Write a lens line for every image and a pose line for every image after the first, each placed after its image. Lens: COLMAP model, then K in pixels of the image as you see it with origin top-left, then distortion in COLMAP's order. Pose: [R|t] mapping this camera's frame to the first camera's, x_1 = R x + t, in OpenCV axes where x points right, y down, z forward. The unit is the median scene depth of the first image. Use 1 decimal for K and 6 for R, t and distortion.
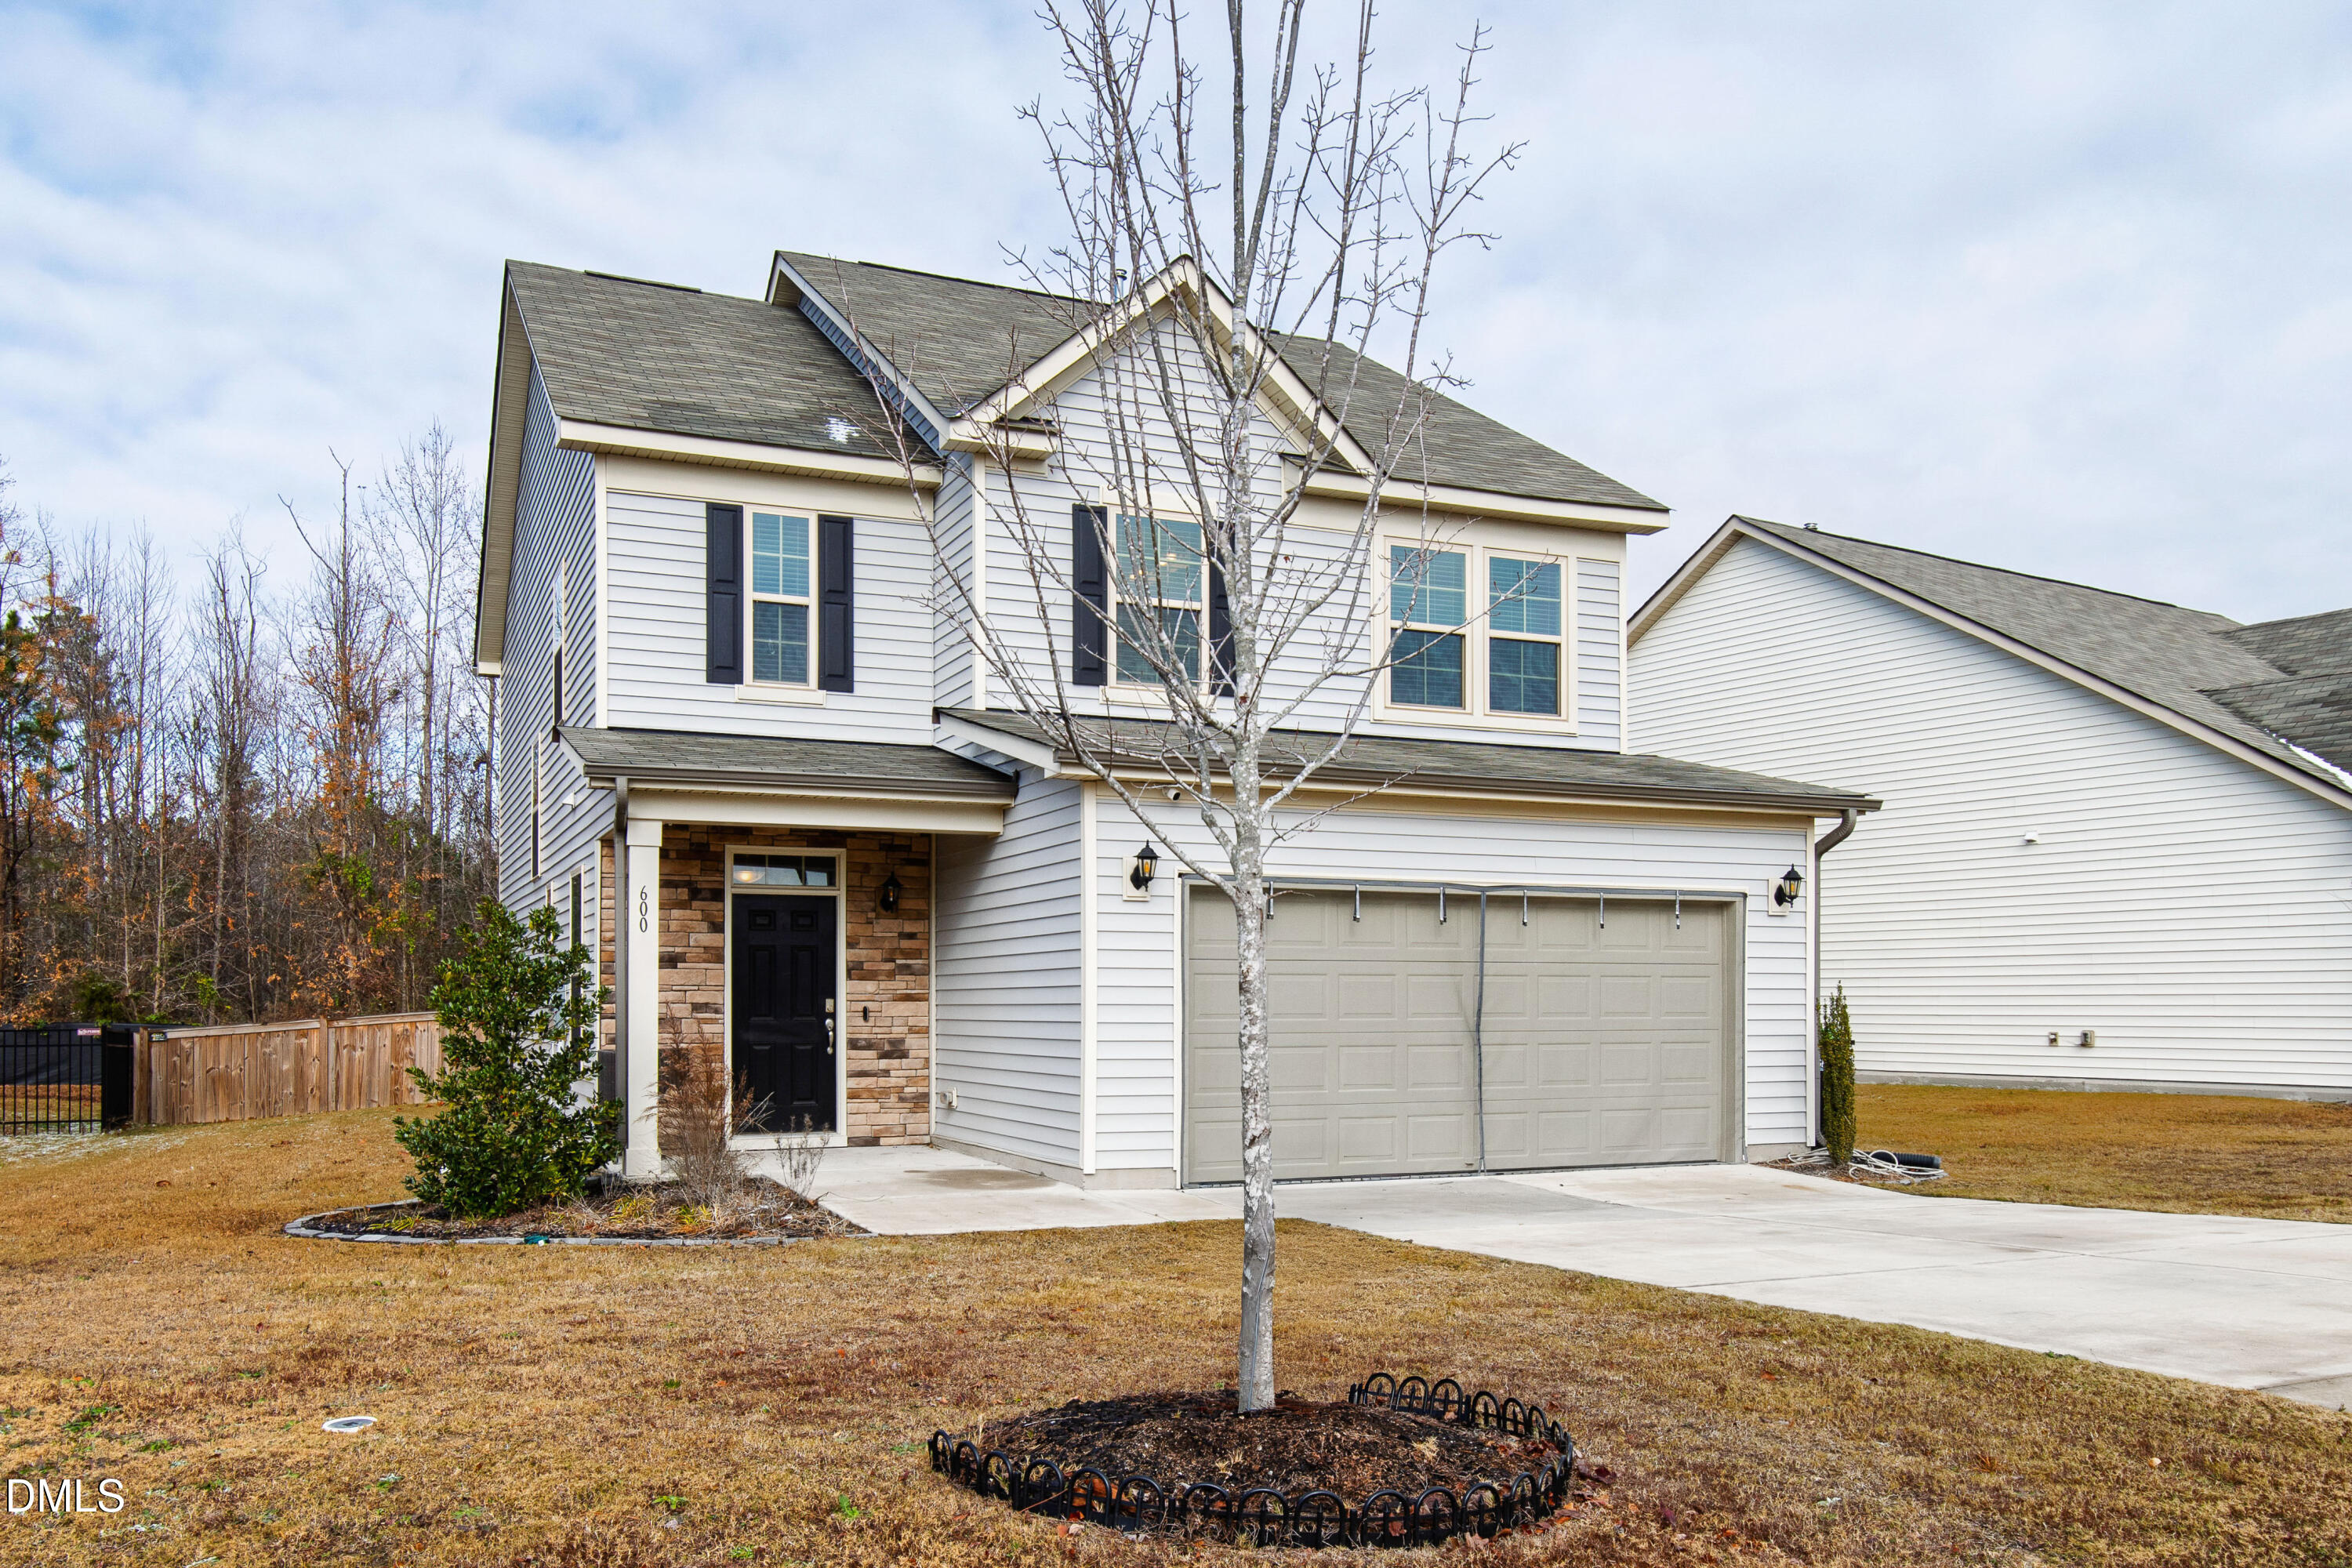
lens RADIAL K [[1513.0, 0, 1182.7], [0, 1513.0, 992.7], [0, 0, 1]] dist [0.000996, -0.000217]
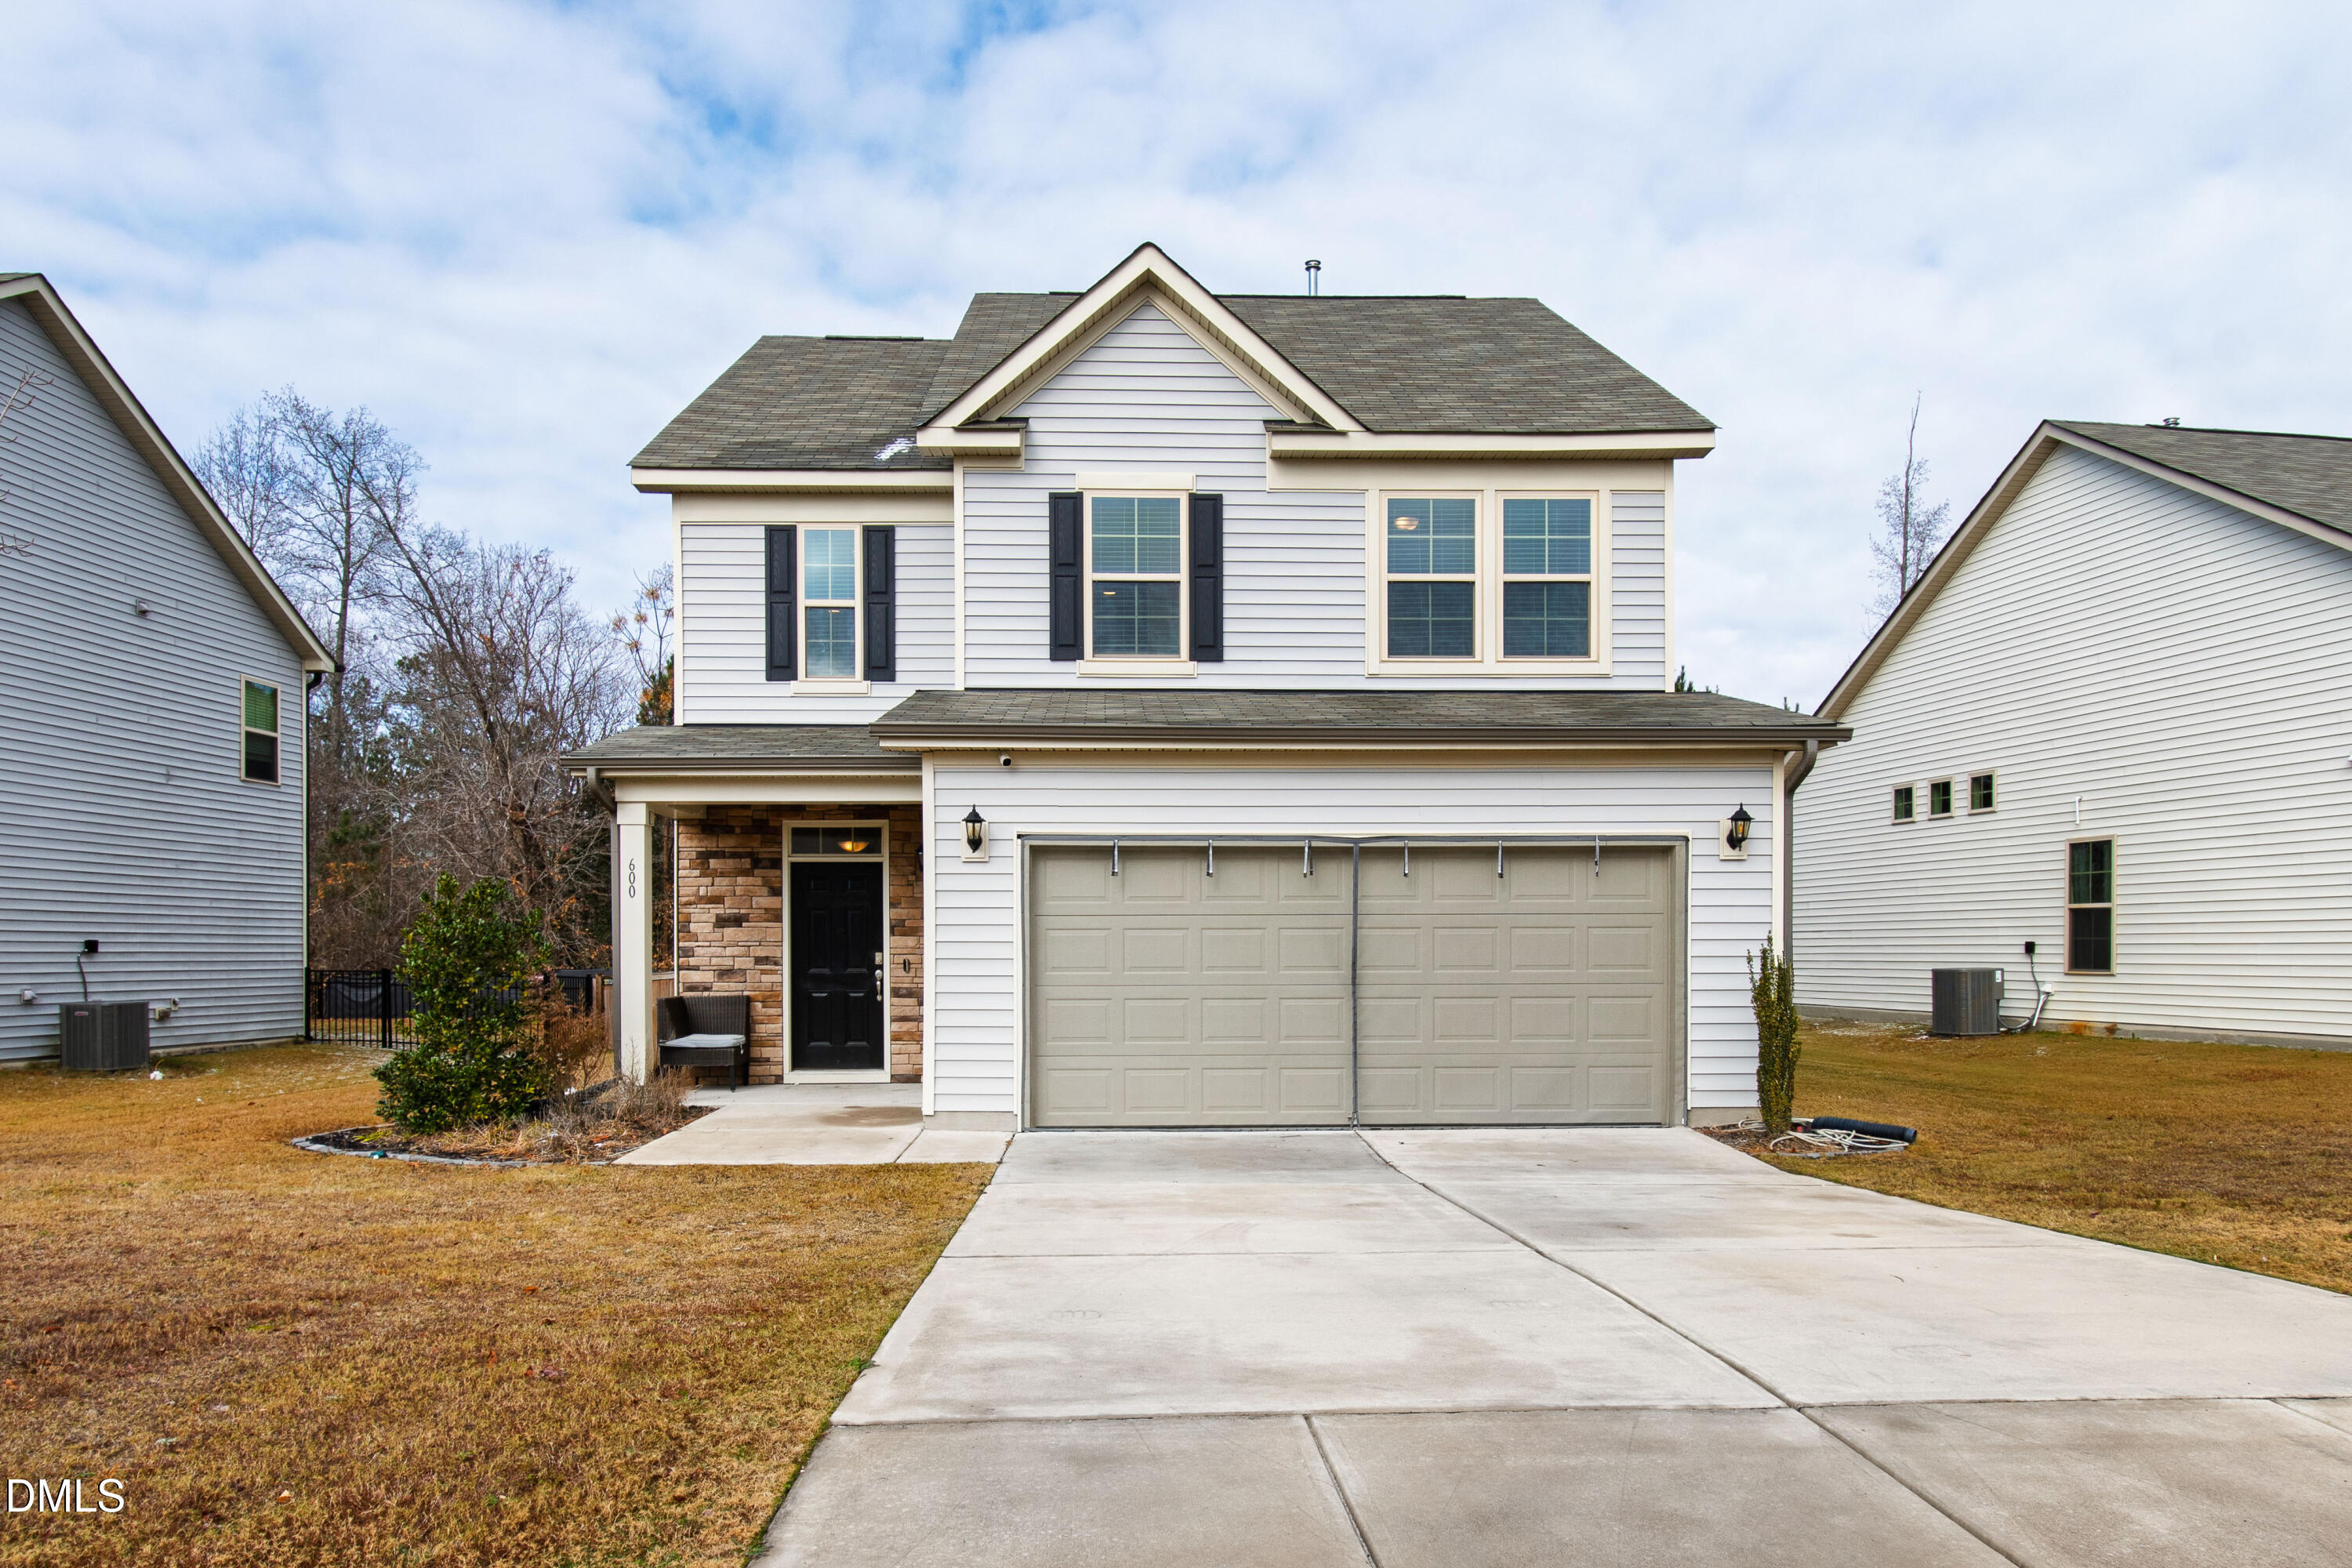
lens RADIAL K [[1375.1, 0, 1173.3], [0, 1375.1, 958.1], [0, 0, 1]] dist [-0.001429, -0.001227]
pose [[0.949401, -0.001432, -0.314062, 0.311164], [0.005050, 0.999930, 0.010707, -0.001744], [0.314025, -0.011751, 0.949342, 0.092134]]
